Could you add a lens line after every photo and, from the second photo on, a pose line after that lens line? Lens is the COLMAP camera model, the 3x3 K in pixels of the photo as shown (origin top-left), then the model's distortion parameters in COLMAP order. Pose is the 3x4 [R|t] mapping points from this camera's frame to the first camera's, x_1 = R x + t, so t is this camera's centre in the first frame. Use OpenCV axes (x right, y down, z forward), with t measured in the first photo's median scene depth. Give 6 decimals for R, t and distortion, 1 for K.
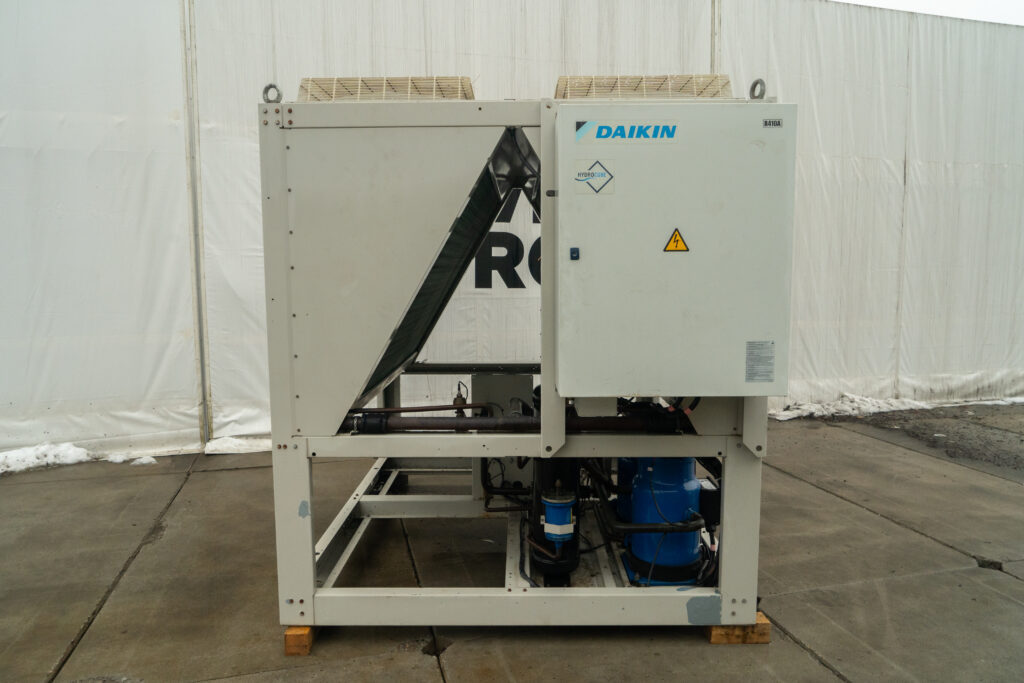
lens RADIAL K [[690.2, 0, 512.0], [0, 690.2, 341.5], [0, 0, 1]] dist [-0.008542, -0.002636]
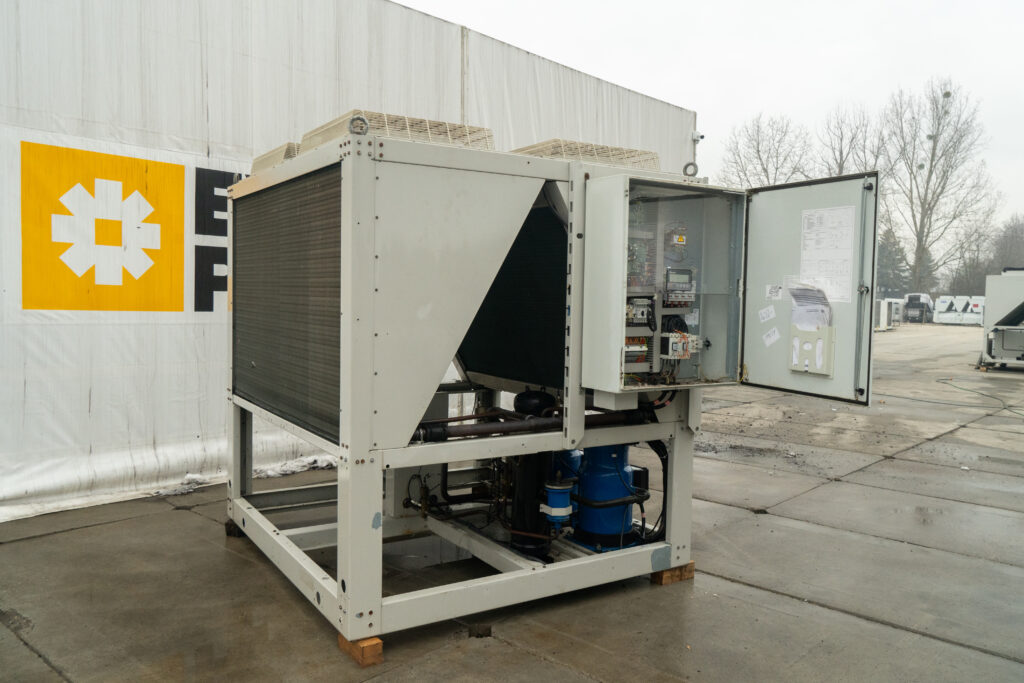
lens RADIAL K [[805.0, 0, 512.5], [0, 805.0, 337.7], [0, 0, 1]] dist [-0.001621, 0.004885]
pose [[0.840180, -0.011336, 0.542189, -0.750816], [0.036935, 0.998656, -0.036354, 0.017581], [-0.541049, 0.050570, 0.839469, -0.140801]]
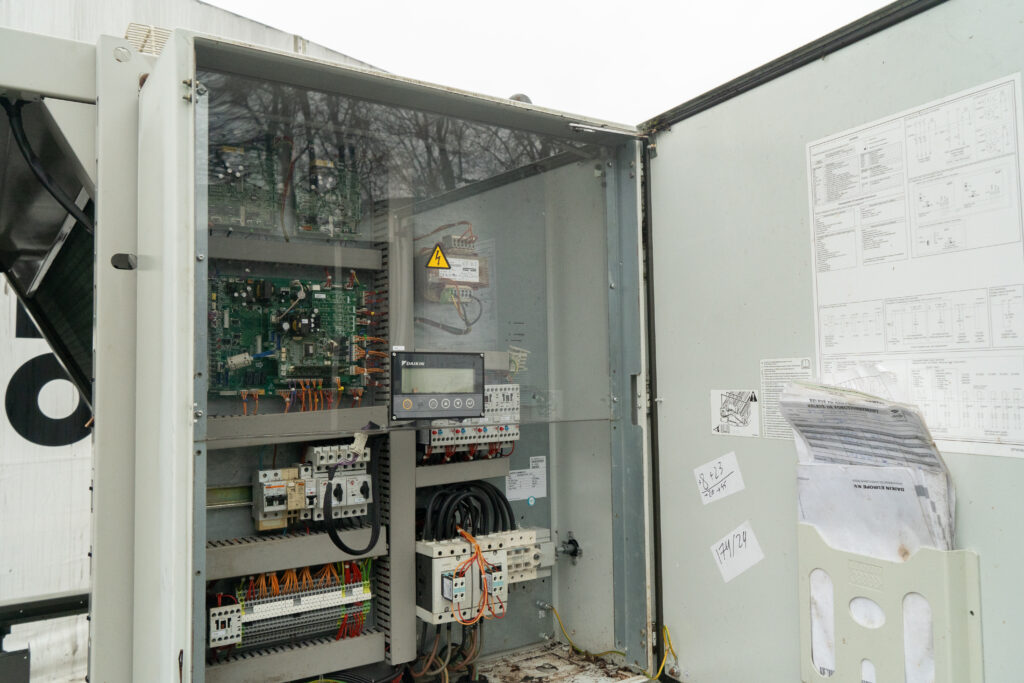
lens RADIAL K [[805.0, 0, 512.5], [0, 805.0, 337.7], [0, 0, 1]] dist [-0.001621, 0.004885]
pose [[0.824977, 0.024727, 0.564626, -0.021387], [0.075528, 0.985258, -0.153502, -0.070331], [-0.560097, 0.169281, 0.810947, 0.437961]]
